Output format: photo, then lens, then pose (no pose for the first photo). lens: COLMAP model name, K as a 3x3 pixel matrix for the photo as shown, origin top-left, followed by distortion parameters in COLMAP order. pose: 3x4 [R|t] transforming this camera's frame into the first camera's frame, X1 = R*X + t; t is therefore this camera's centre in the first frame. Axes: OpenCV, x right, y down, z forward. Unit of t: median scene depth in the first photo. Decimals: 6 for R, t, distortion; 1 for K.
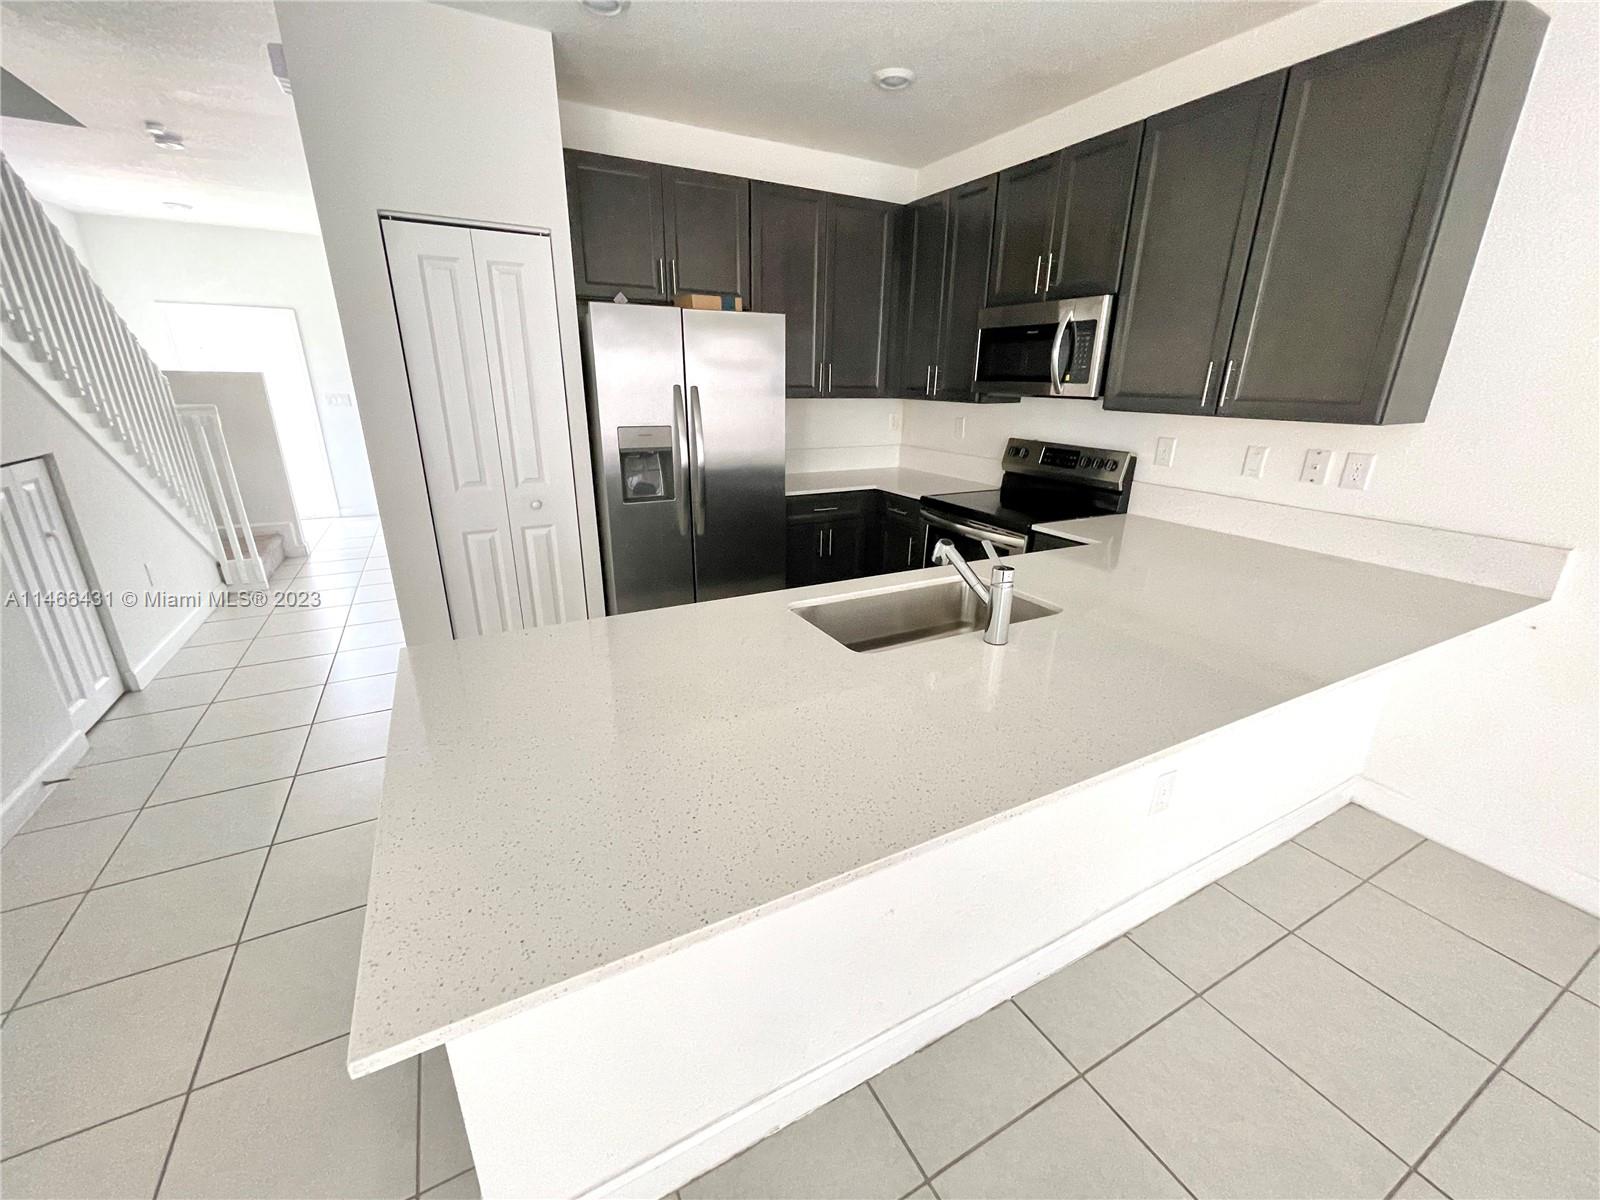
lens RADIAL K [[644.8, 0, 794.8], [0, 644.8, 602.8], [0, 0, 1]] dist [-0.001163, 0.001408]
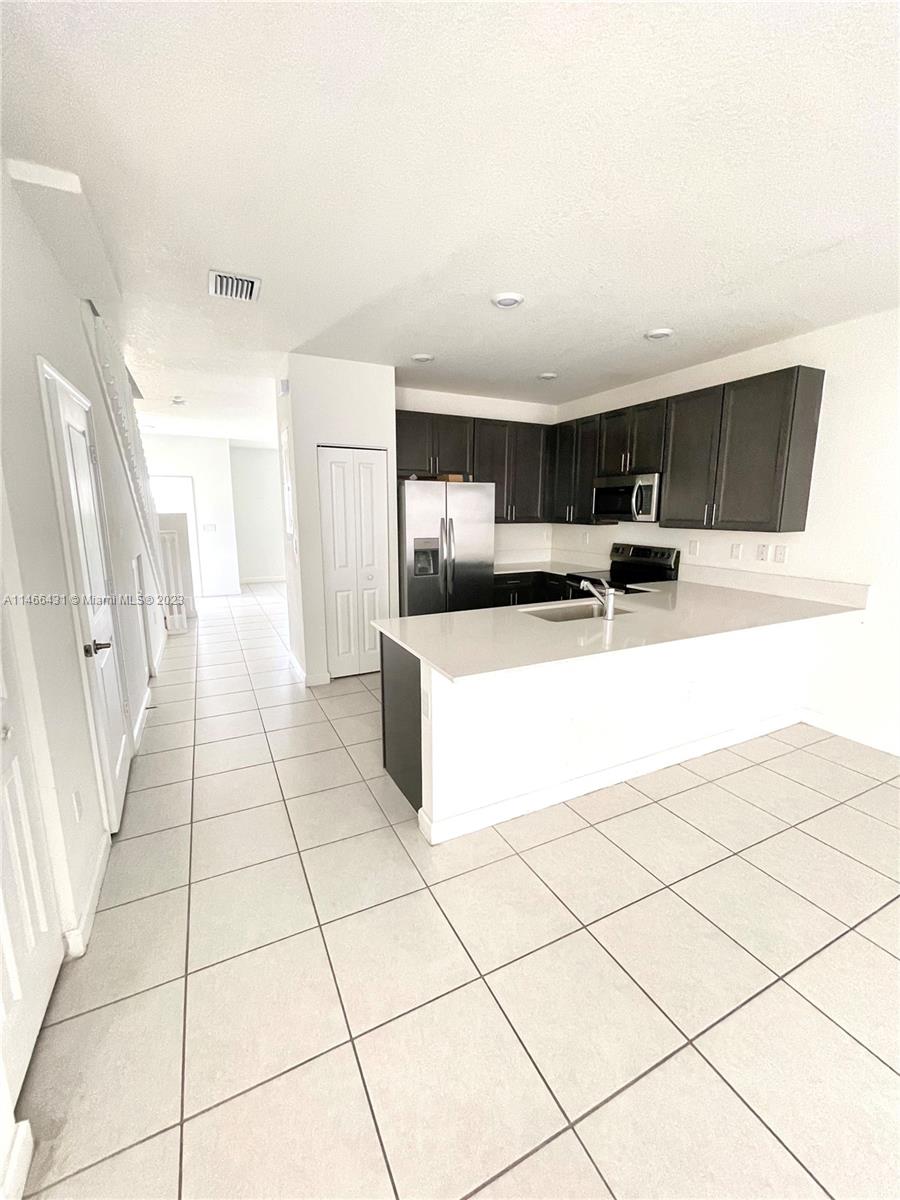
lens RADIAL K [[483.6, 0, 443.0], [0, 483.6, 599.6], [0, 0, 1]] dist [-0.001163, 0.001408]
pose [[0.999379, -0.005694, -0.034769, -0.133017], [0.000360, 0.988456, -0.151511, 0.140662], [0.035230, 0.151404, 0.987844, -0.446328]]
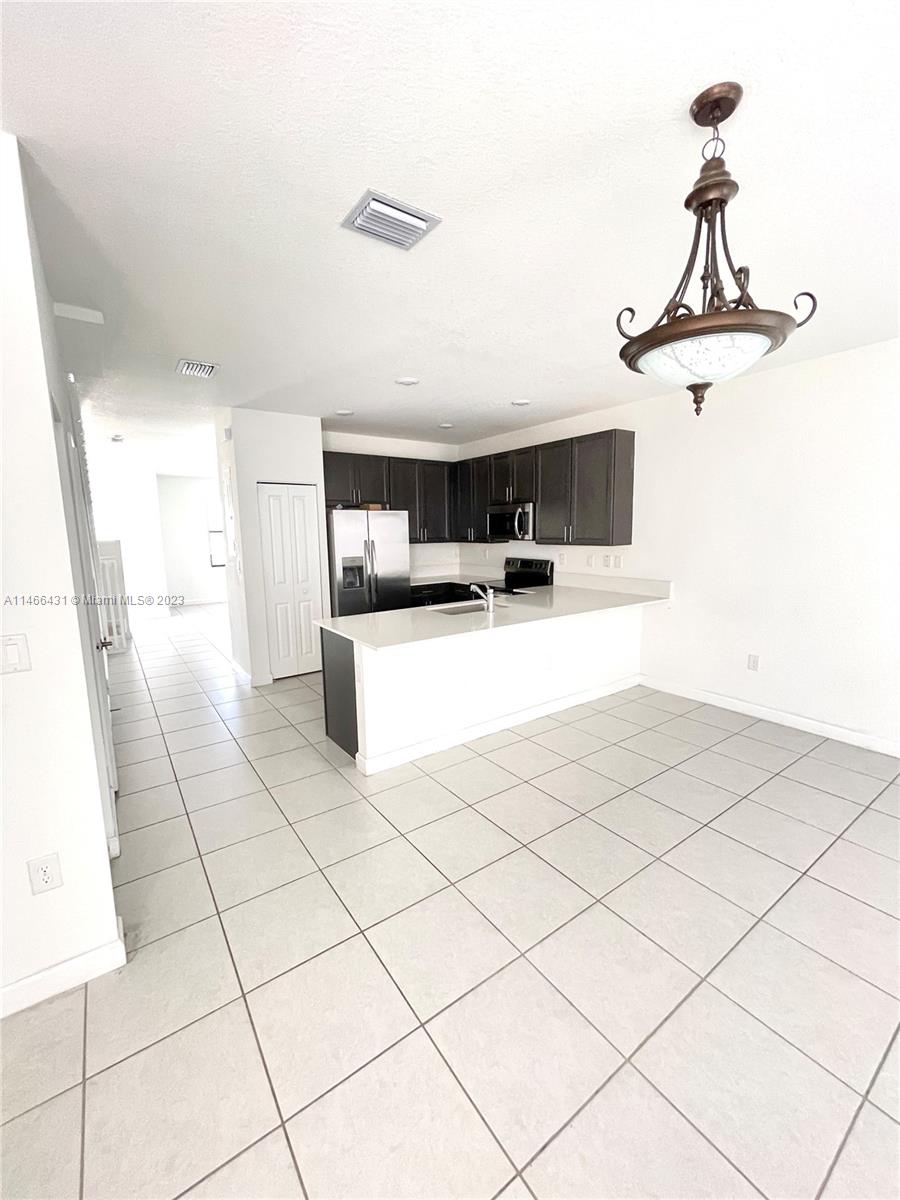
lens RADIAL K [[483.6, 0, 443.6], [0, 483.6, 599.2], [0, 0, 1]] dist [-0.001163, 0.001408]
pose [[0.991842, -0.045852, 0.118938, -0.120207], [0.067683, 0.980106, -0.186578, 0.239462], [-0.108017, 0.193106, 0.975214, -0.763106]]
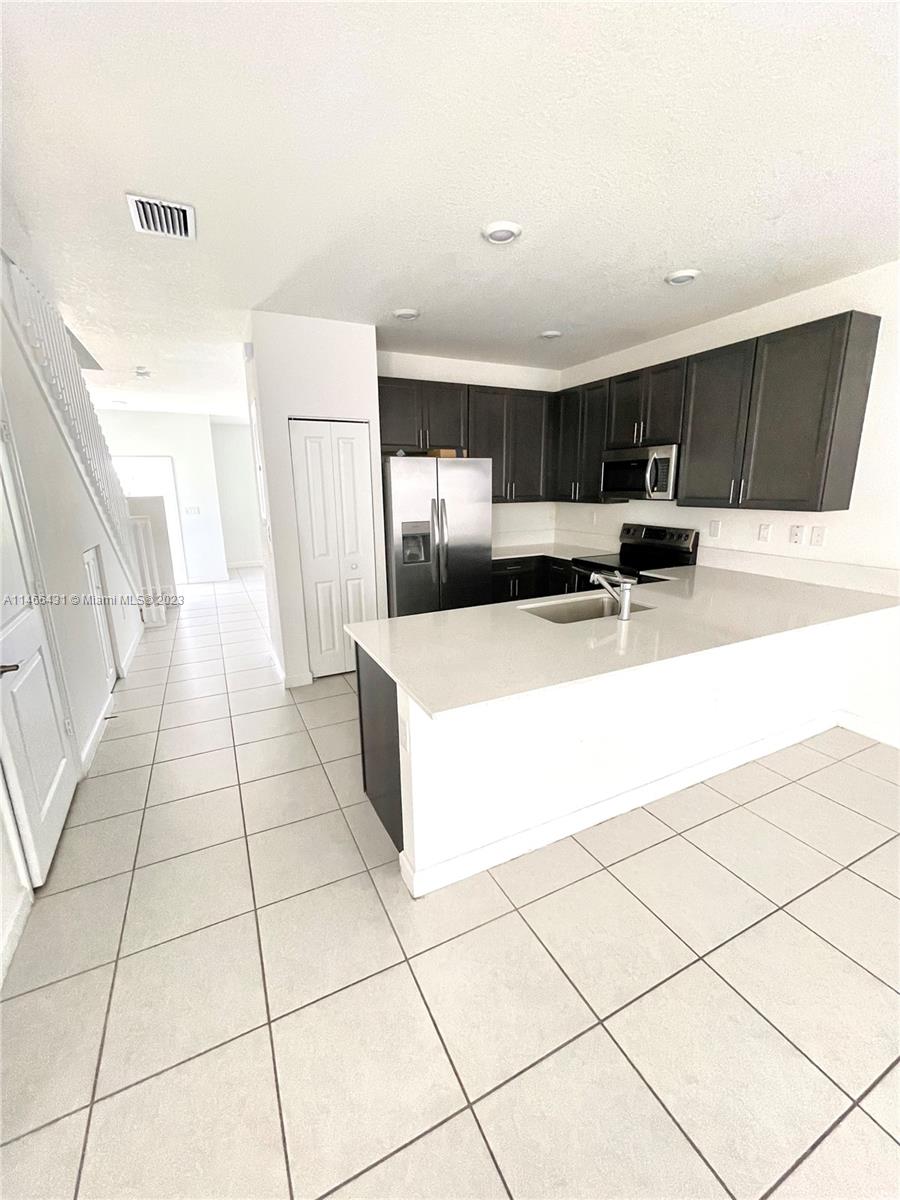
lens RADIAL K [[483.6, 0, 442.7], [0, 483.6, 599.9], [0, 0, 1]] dist [-0.001163, 0.001408]
pose [[0.998980, -0.017734, -0.041518, -0.108317], [0.013345, 0.994520, -0.103692, 0.081839], [0.043129, 0.103032, 0.993743, -0.306847]]
